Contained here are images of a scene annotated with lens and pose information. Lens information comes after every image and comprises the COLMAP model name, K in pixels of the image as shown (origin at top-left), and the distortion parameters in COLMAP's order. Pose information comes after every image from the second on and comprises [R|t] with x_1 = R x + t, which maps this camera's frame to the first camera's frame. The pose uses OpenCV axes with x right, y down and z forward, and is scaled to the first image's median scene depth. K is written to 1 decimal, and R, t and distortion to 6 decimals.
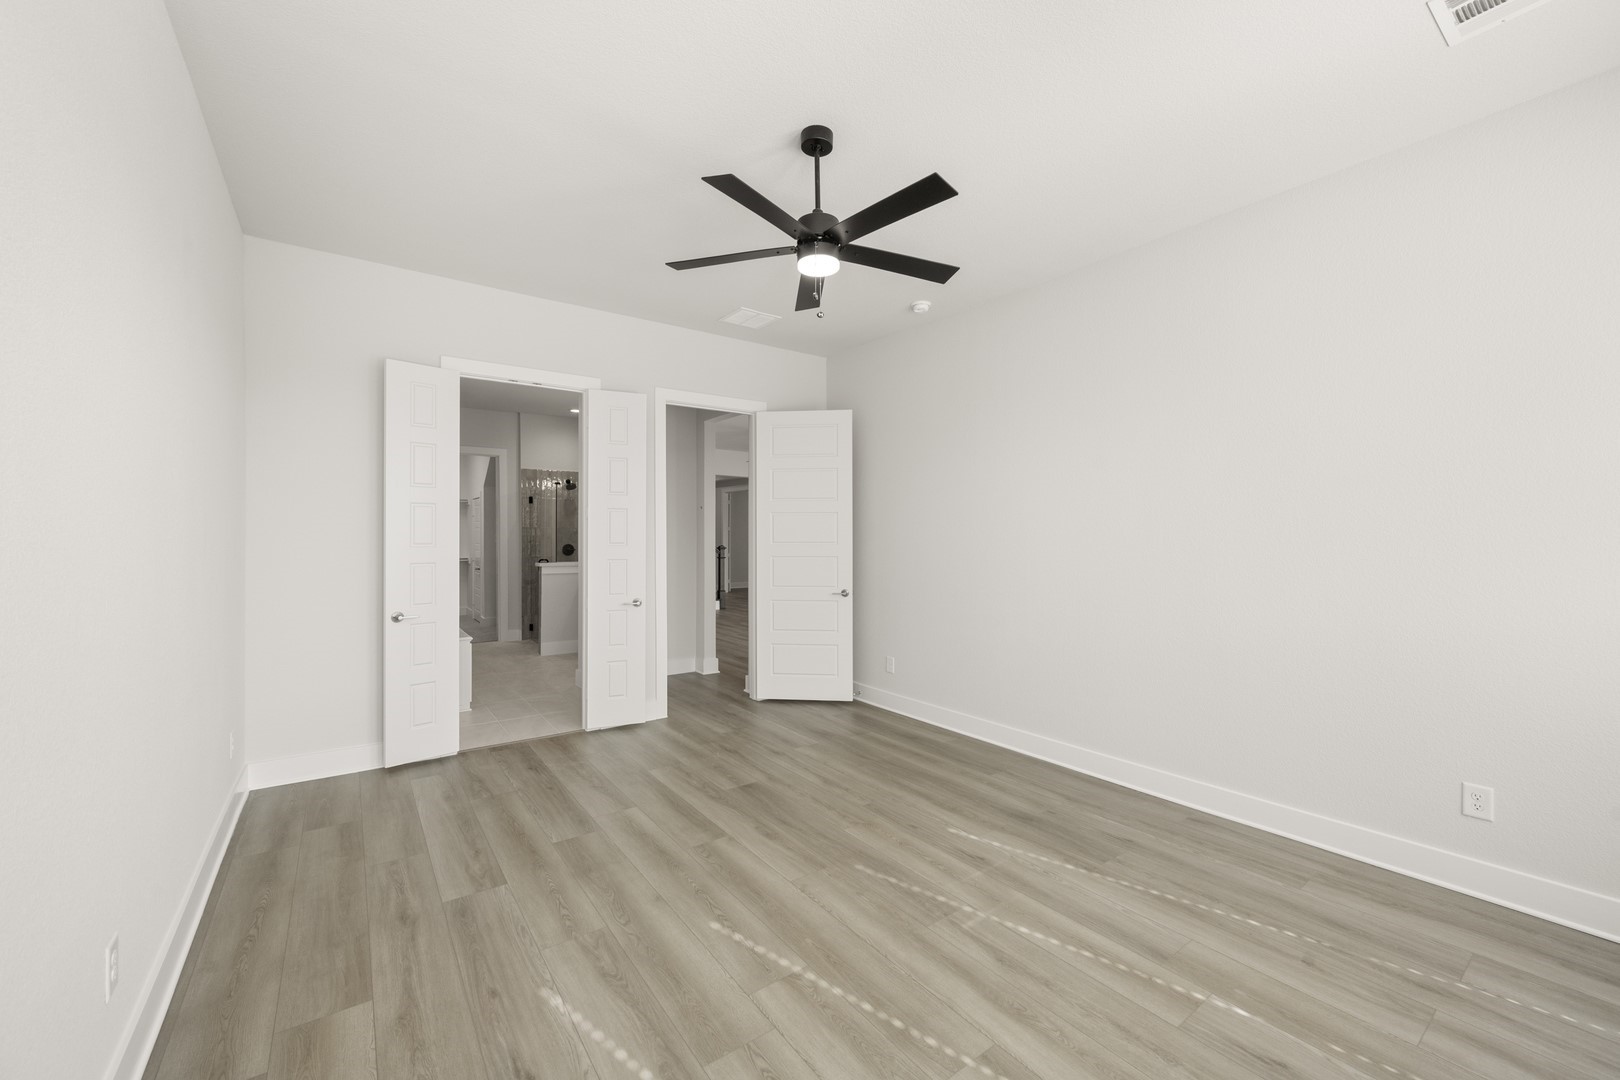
lens RADIAL K [[634.9, 0, 813.1], [0, 634.9, 536.0], [0, 0, 1]] dist [0.002599, 0.000292]
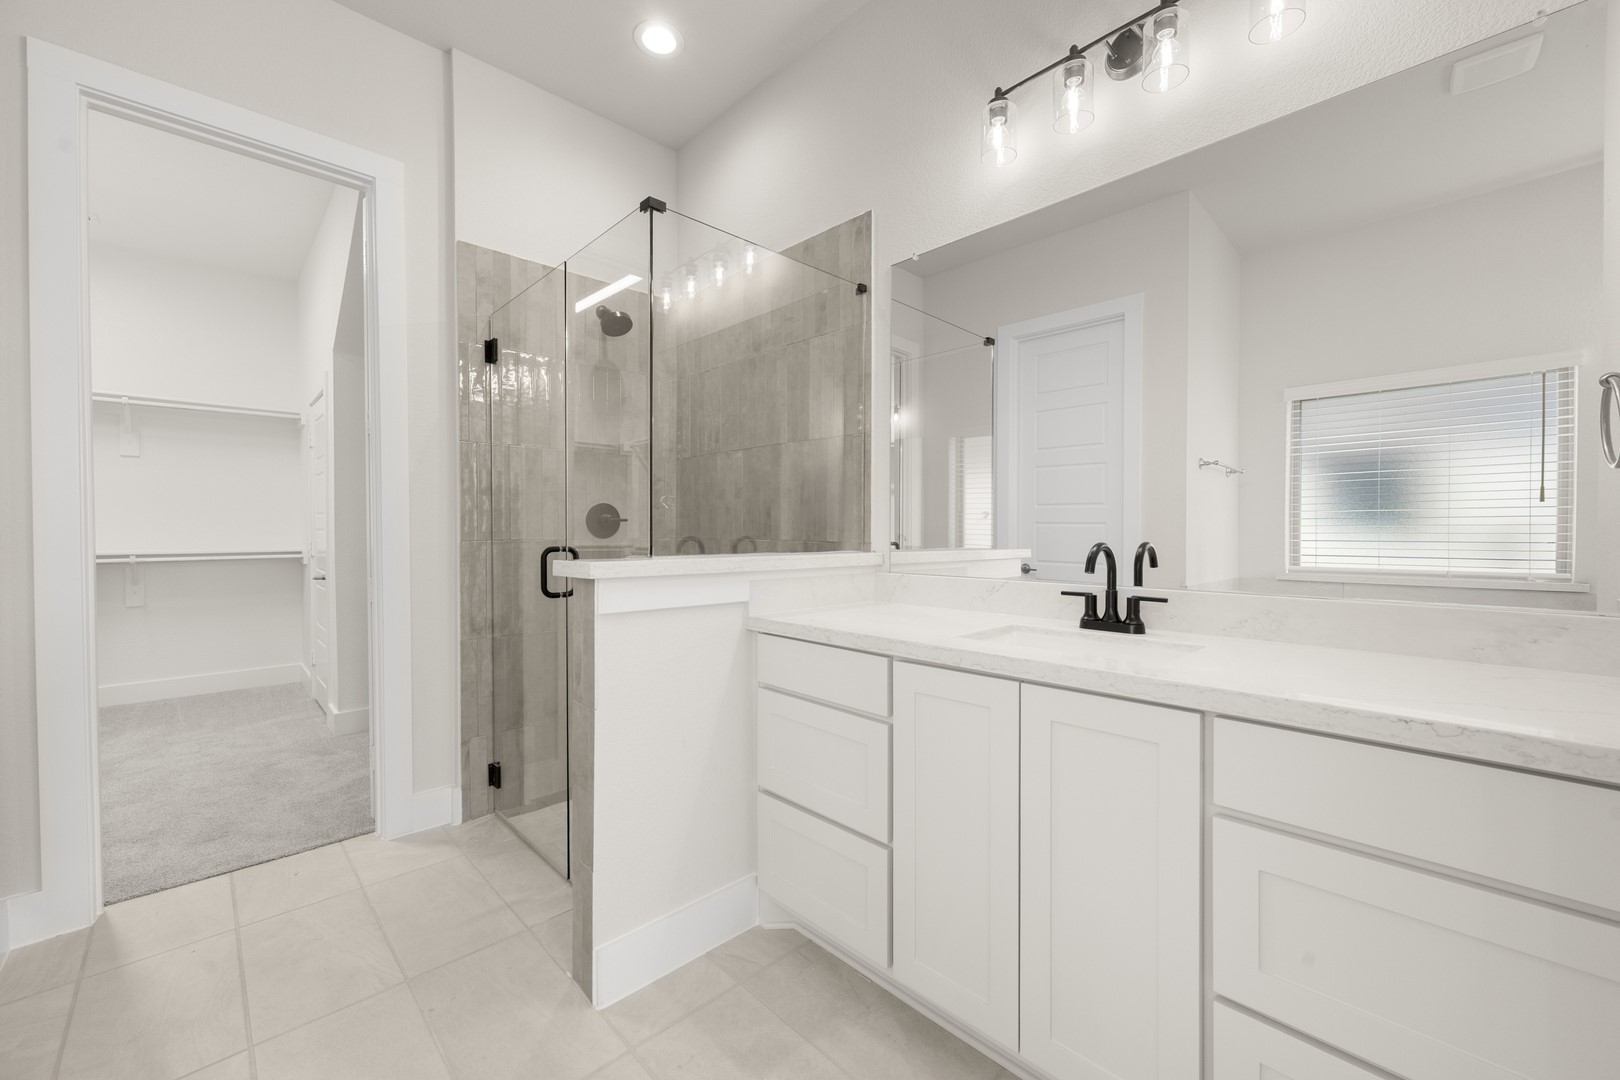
lens RADIAL K [[634.9, 0, 813.1], [0, 634.9, 536.0], [0, 0, 1]] dist [0.002599, 0.000292]
pose [[0.990523, -0.004188, 0.137284, -0.336024], [0.003249, 0.999970, 0.007068, 0.028692], [-0.137309, -0.006555, 0.990507, 0.683318]]
